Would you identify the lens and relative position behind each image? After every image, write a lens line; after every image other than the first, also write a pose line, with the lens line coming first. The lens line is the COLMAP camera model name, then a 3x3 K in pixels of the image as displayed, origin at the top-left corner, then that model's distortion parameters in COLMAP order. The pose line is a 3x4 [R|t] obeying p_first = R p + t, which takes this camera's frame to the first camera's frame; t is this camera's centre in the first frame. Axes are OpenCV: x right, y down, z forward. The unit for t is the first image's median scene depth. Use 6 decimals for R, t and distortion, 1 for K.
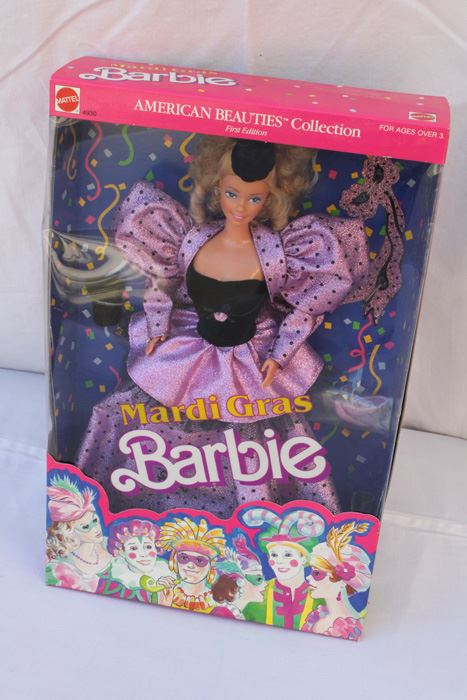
lens RADIAL K [[1097.5, 0, 233.5], [0, 1097.5, 350.0], [0, 0, 1]] dist [0.000578, -0.001776]
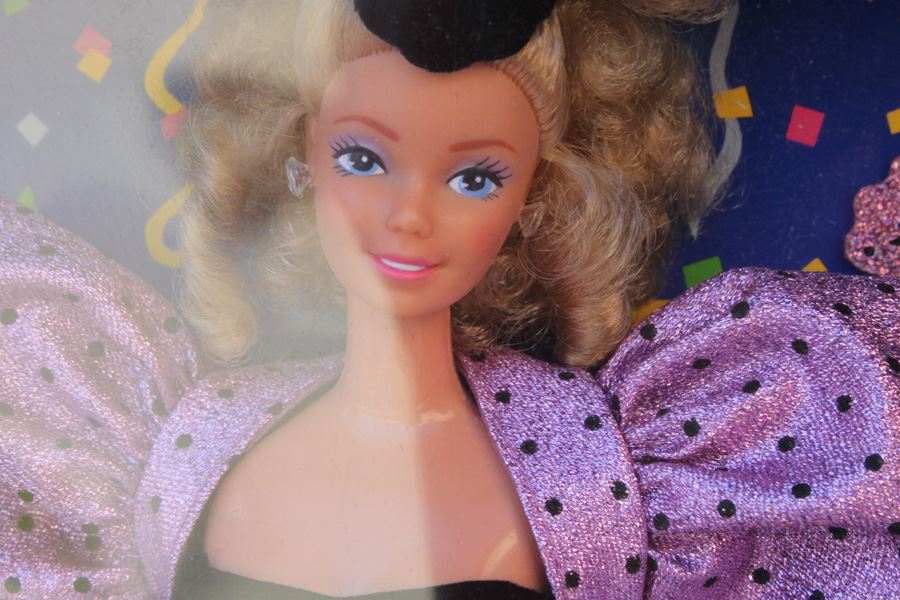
lens RADIAL K [[1982.9, 0, 450.0], [0, 1982.9, 300.0], [0, 0, 1]] dist [0.064859, 0.179892]
pose [[0.998223, -0.051574, 0.029854, 0.002003], [0.059069, 0.922528, -0.381382, 0.028657], [-0.007872, 0.382468, 0.923935, 0.635646]]
